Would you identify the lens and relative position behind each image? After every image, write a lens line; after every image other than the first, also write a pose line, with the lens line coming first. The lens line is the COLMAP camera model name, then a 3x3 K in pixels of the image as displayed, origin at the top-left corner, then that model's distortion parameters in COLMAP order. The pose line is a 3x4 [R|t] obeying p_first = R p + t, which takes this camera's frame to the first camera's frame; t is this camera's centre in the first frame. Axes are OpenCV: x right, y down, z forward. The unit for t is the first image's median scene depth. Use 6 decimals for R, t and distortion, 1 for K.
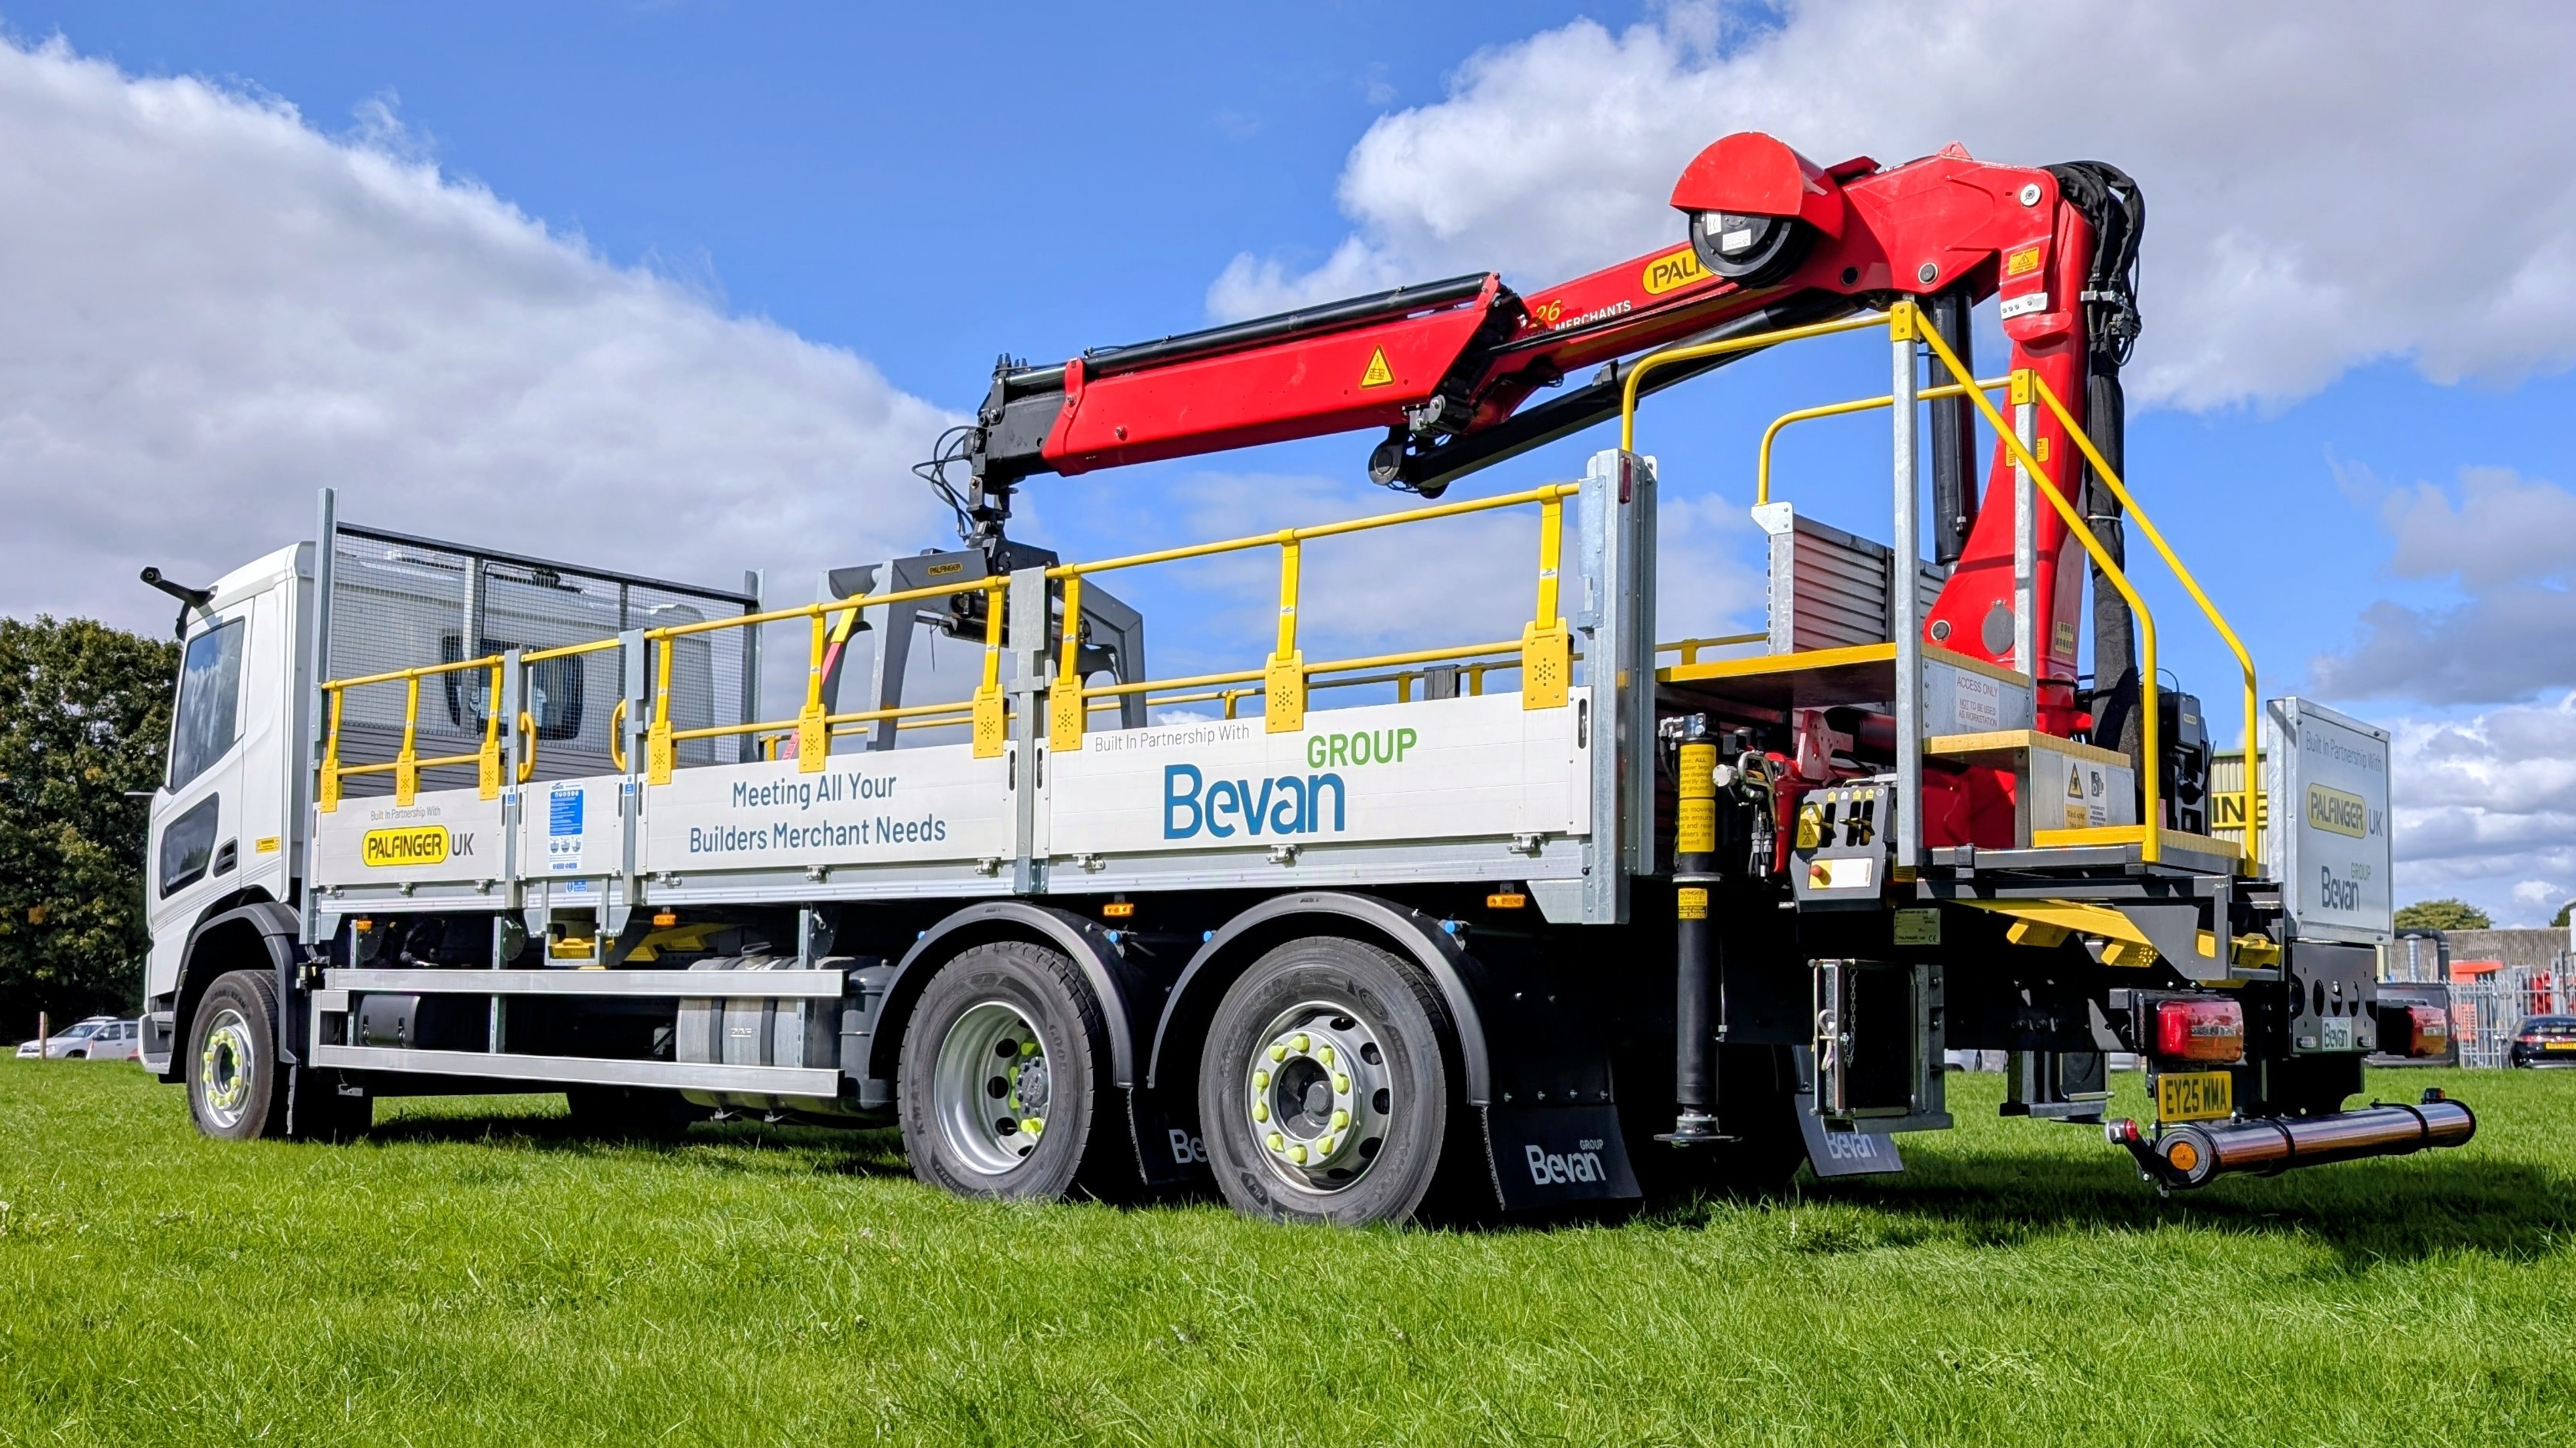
lens RADIAL K [[2182.2, 0, 1288.0], [0, 2182.2, 724.0], [0, 0, 1]] dist [-0.006869, -0.206162]
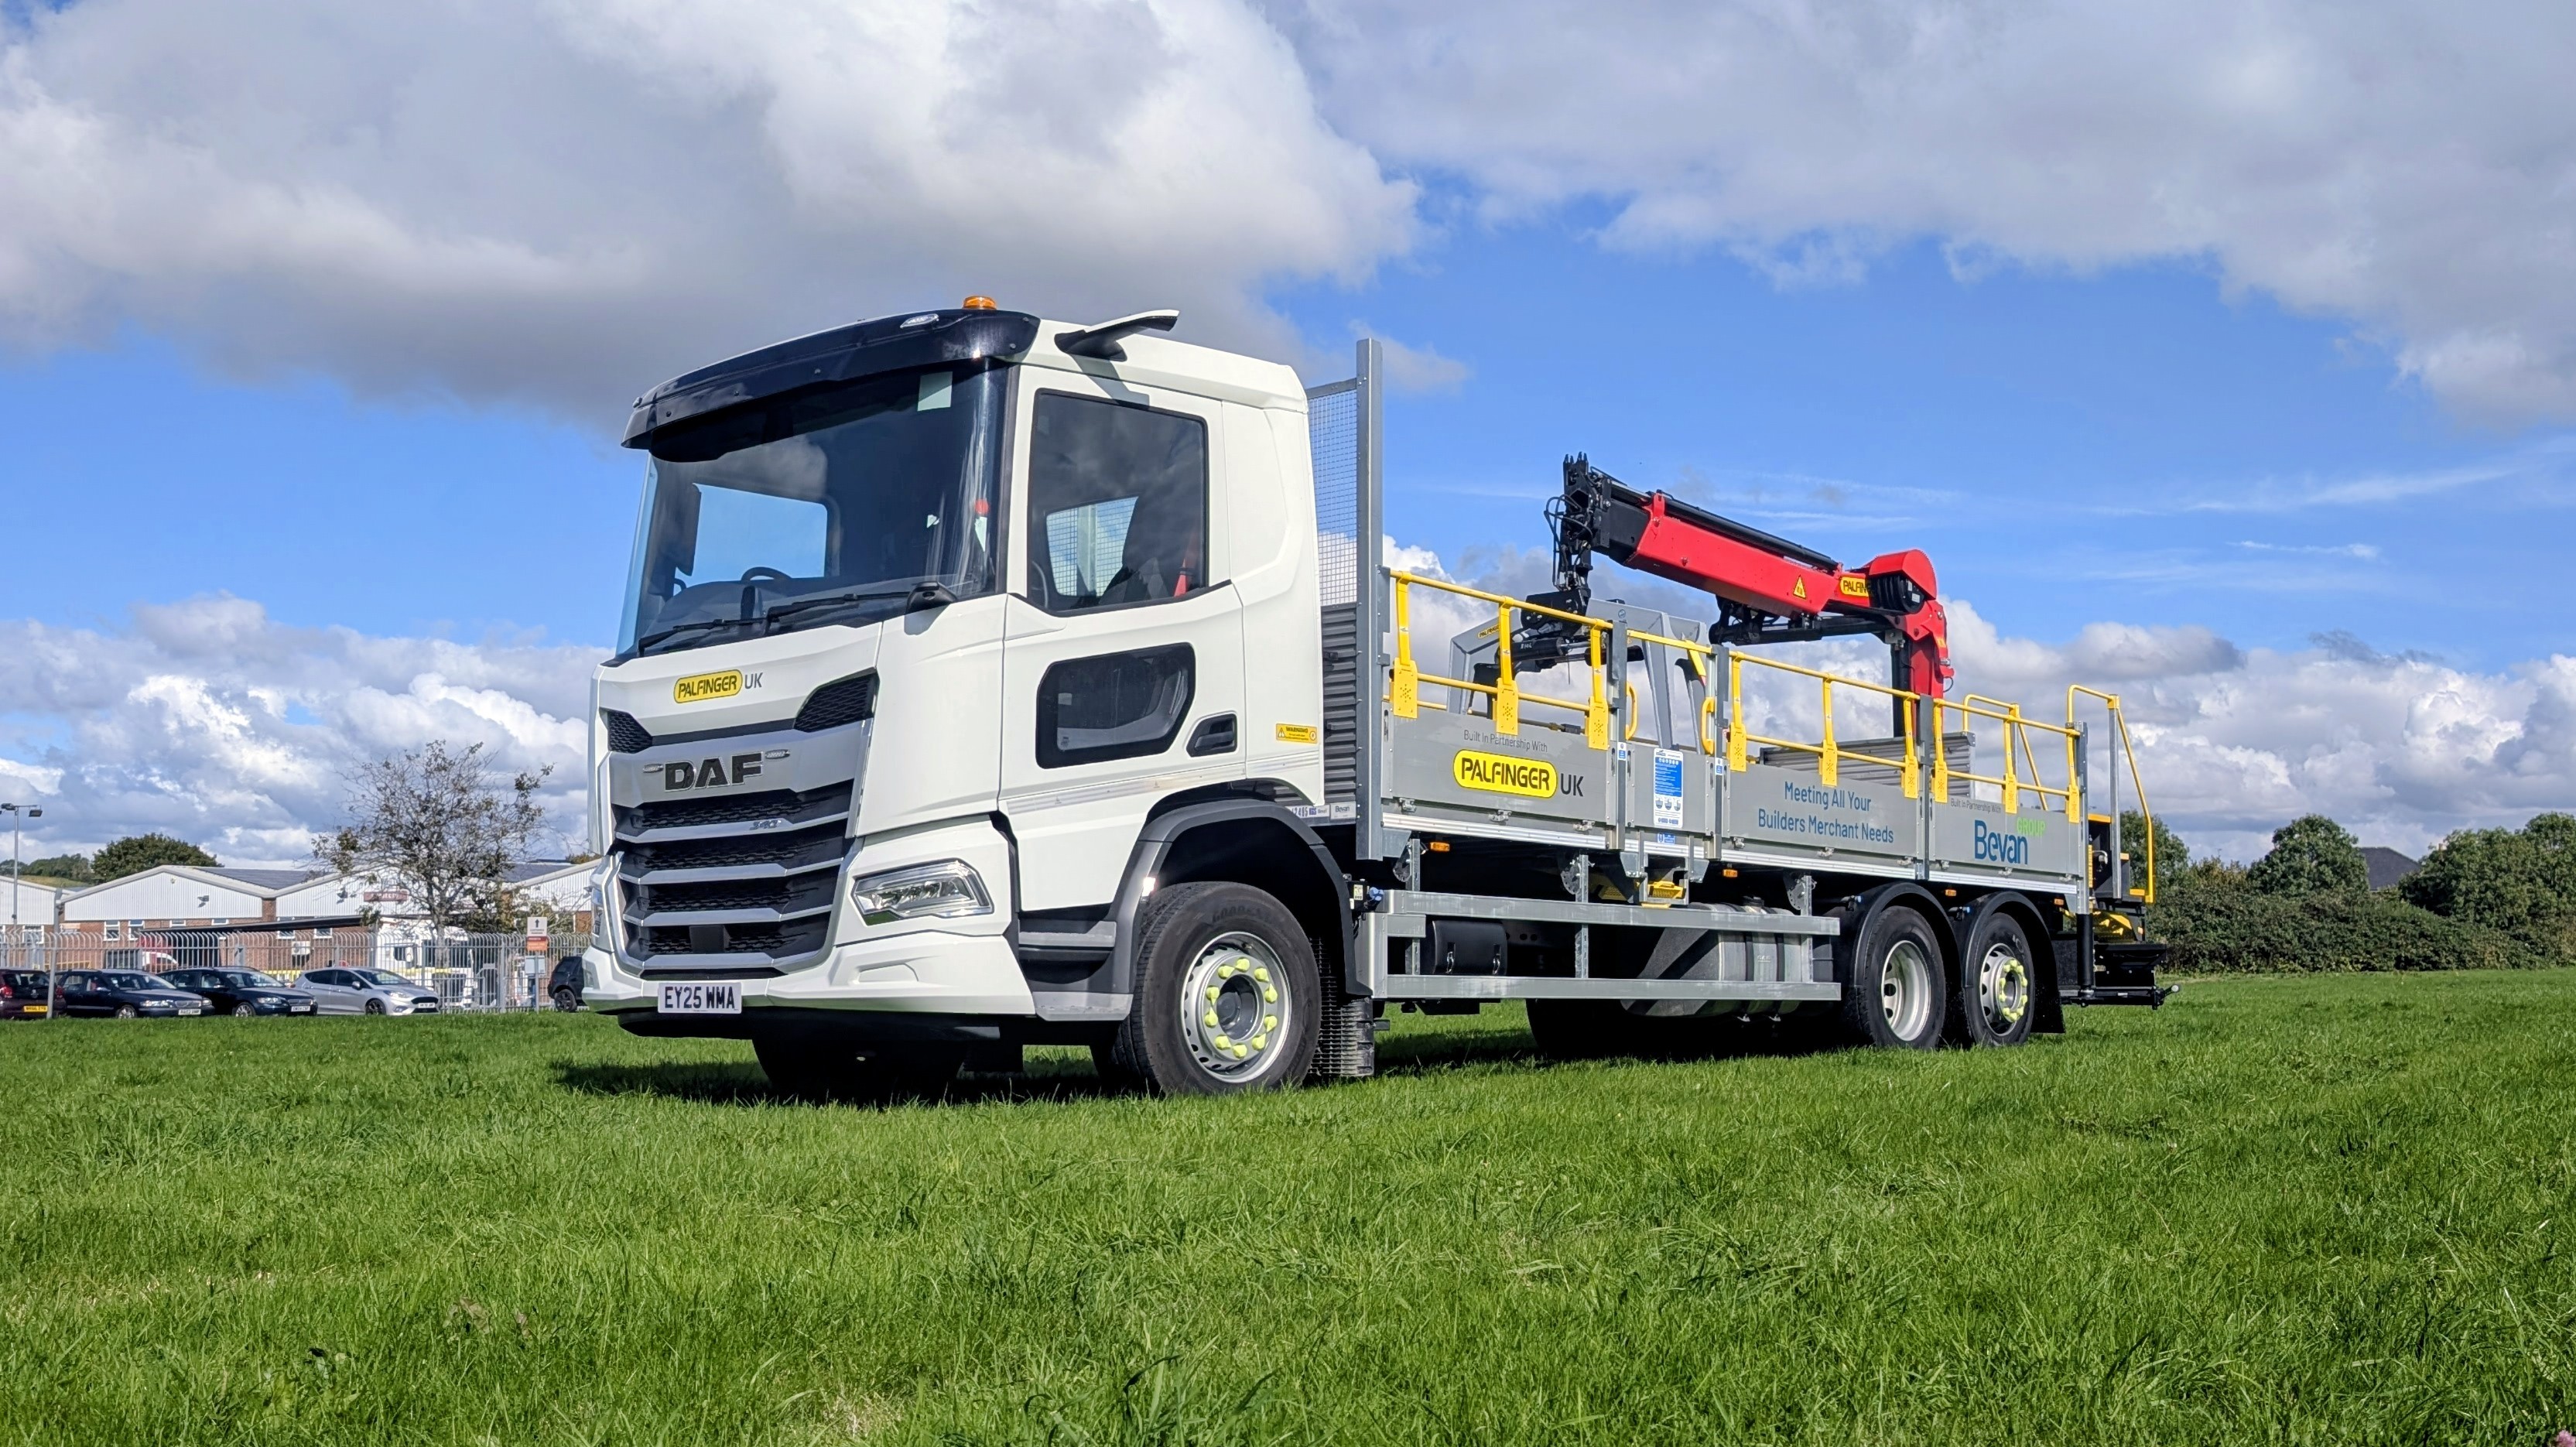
lens RADIAL K [[2247.7, 0, 1288.0], [0, 2247.7, 723.5], [0, 0, 1]] dist [-0.011317, -0.003891]
pose [[0.049729, 0.098777, 0.993866, -1.659582], [-0.148280, 0.984800, -0.090457, 0.163384], [-0.987694, -0.142872, 0.063619, 1.191289]]
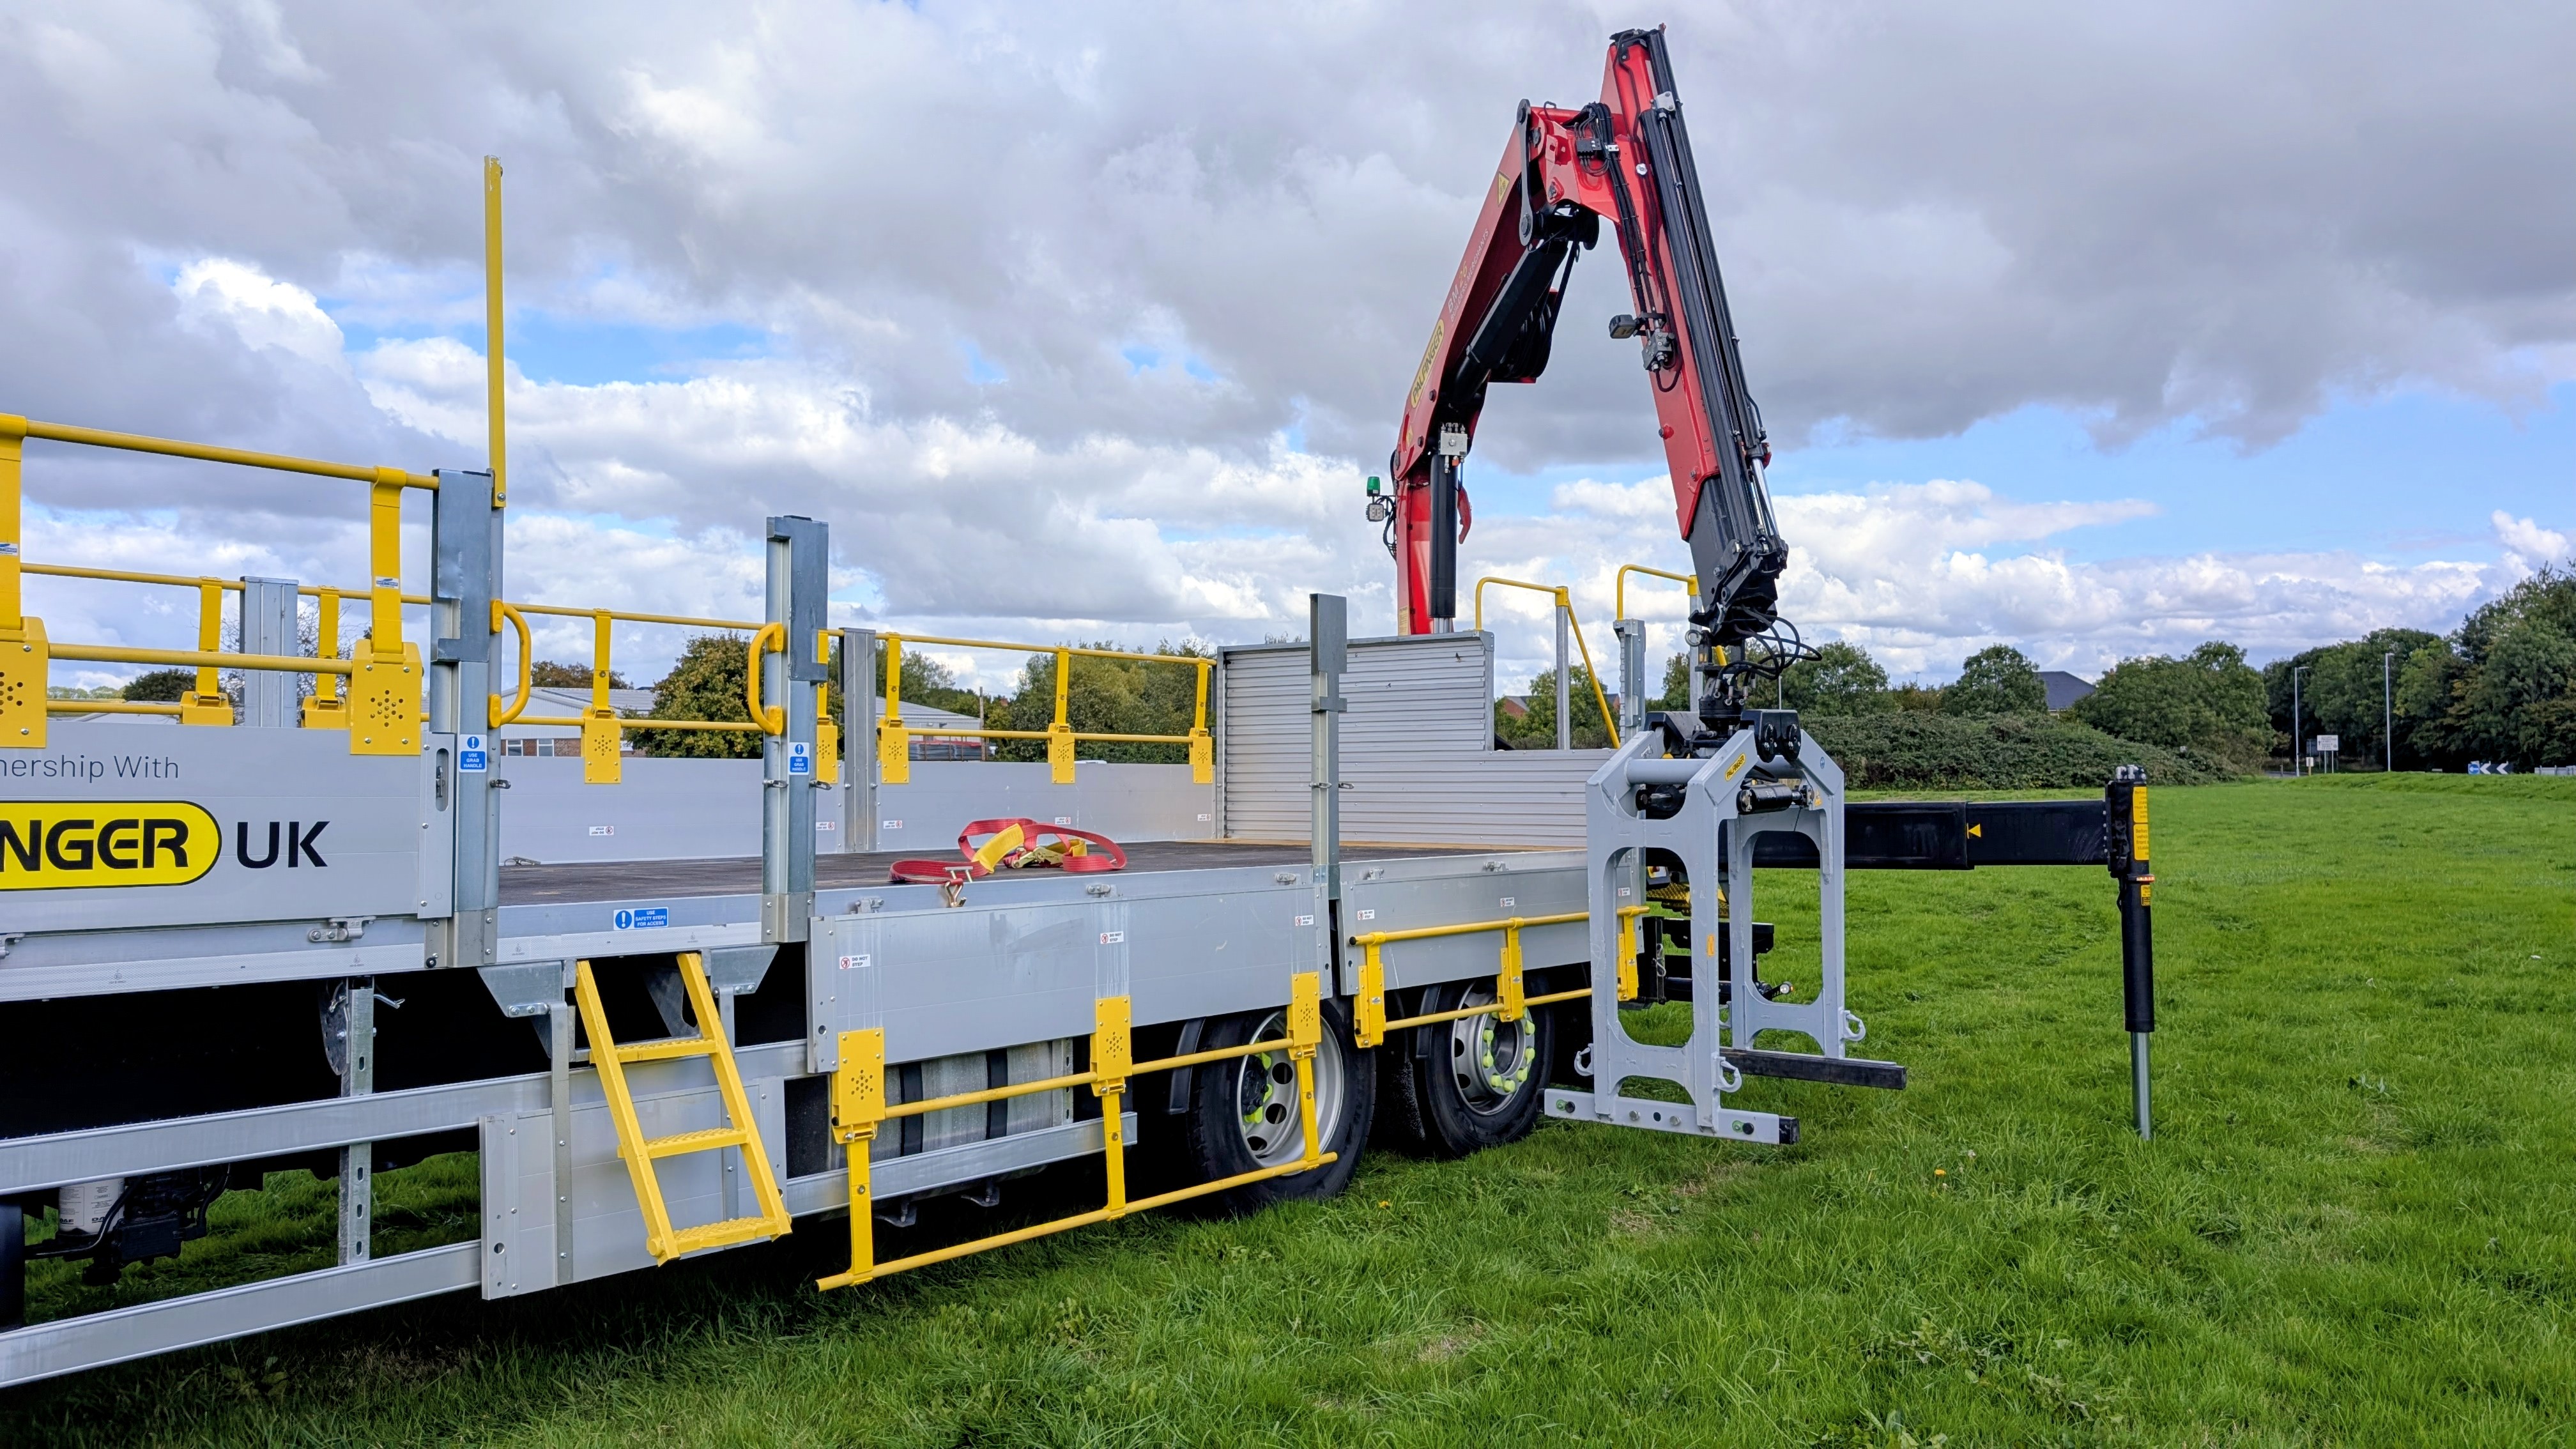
lens RADIAL K [[1951.0, 0, 1288.0], [0, 1951.0, 724.5], [0, 0, 1]] dist [-0.004098, -0.000173]
pose [[-0.026579, 0.015842, 0.999521, -0.892256], [-0.127076, 0.991709, -0.019098, 0.012188], [-0.991537, -0.127523, -0.024345, 0.888877]]
